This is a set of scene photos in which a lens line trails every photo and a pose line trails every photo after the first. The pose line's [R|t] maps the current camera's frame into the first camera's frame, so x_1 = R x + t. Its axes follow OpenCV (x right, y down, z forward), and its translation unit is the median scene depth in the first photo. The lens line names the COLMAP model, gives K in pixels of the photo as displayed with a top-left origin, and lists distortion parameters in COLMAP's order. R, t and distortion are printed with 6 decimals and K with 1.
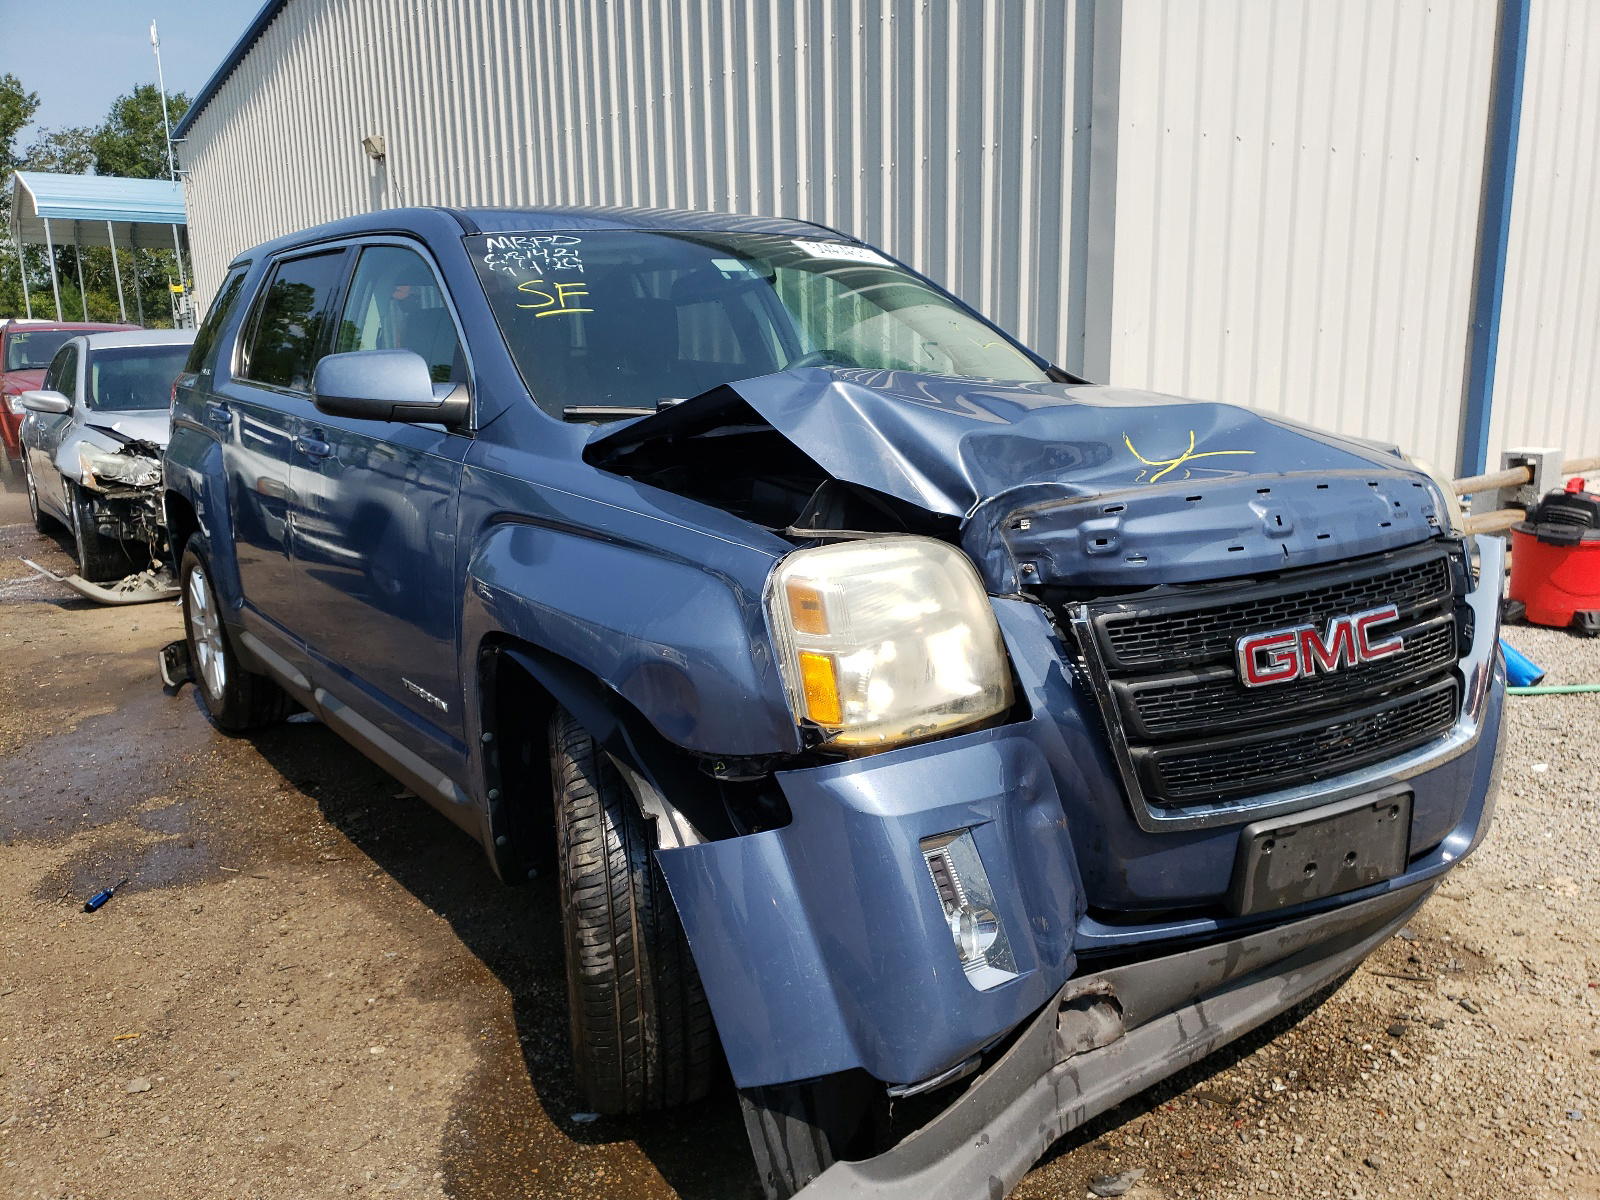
lens RADIAL K [[1302.1, 0, 804.6], [0, 1302.1, 600.6], [0, 0, 1]] dist [0.021819, 0.009020]
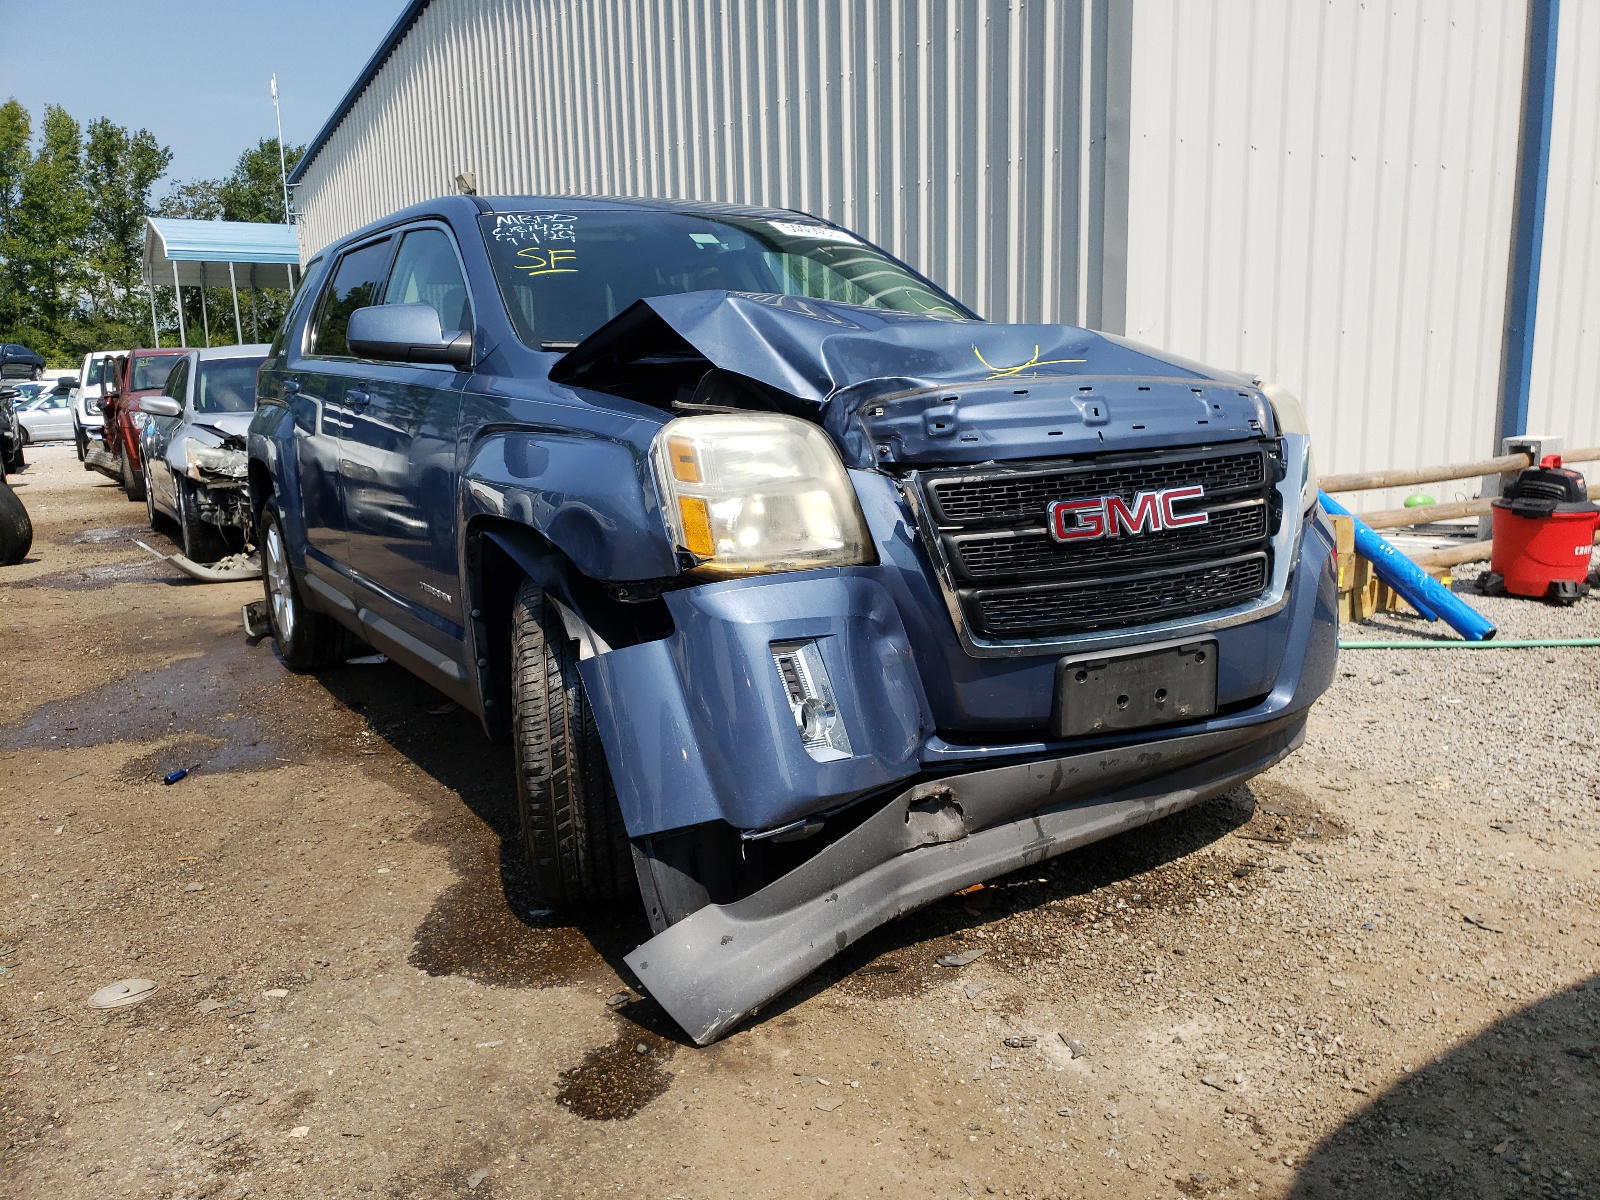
lens RADIAL K [[1302.1, 0, 793.2], [0, 1302.1, 598.9], [0, 0, 1]] dist [0.021819, 0.009020]
pose [[0.996833, 0.007522, -0.079161, 0.149084], [-0.009799, 0.999548, -0.028417, 0.124508], [0.078911, 0.029103, 0.996457, -0.188903]]
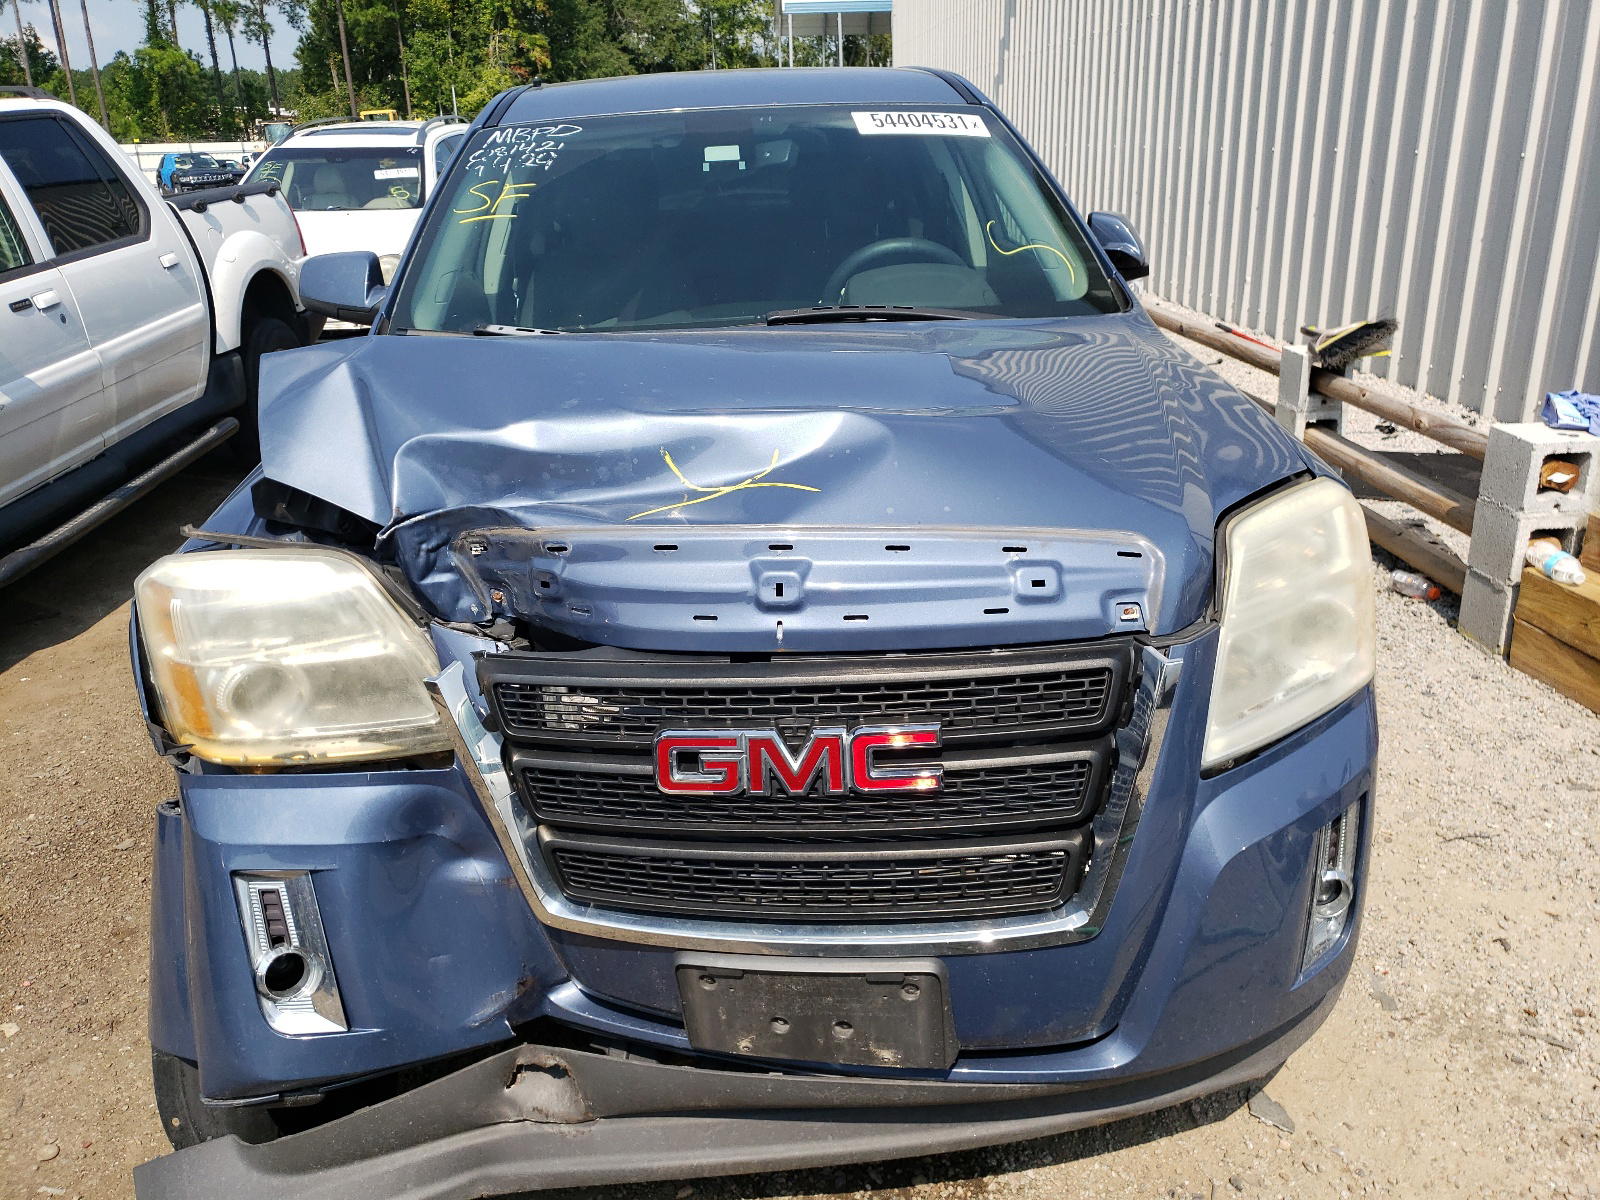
lens RADIAL K [[1302.1, 0, 794.8], [0, 1302.1, 584.5], [0, 0, 1]] dist [0.021819, 0.009020]
pose [[0.841789, 0.174733, -0.510743, 0.630556], [-0.094318, 0.979216, 0.179553, -0.167450], [0.531502, -0.102974, 0.840774, 0.302306]]
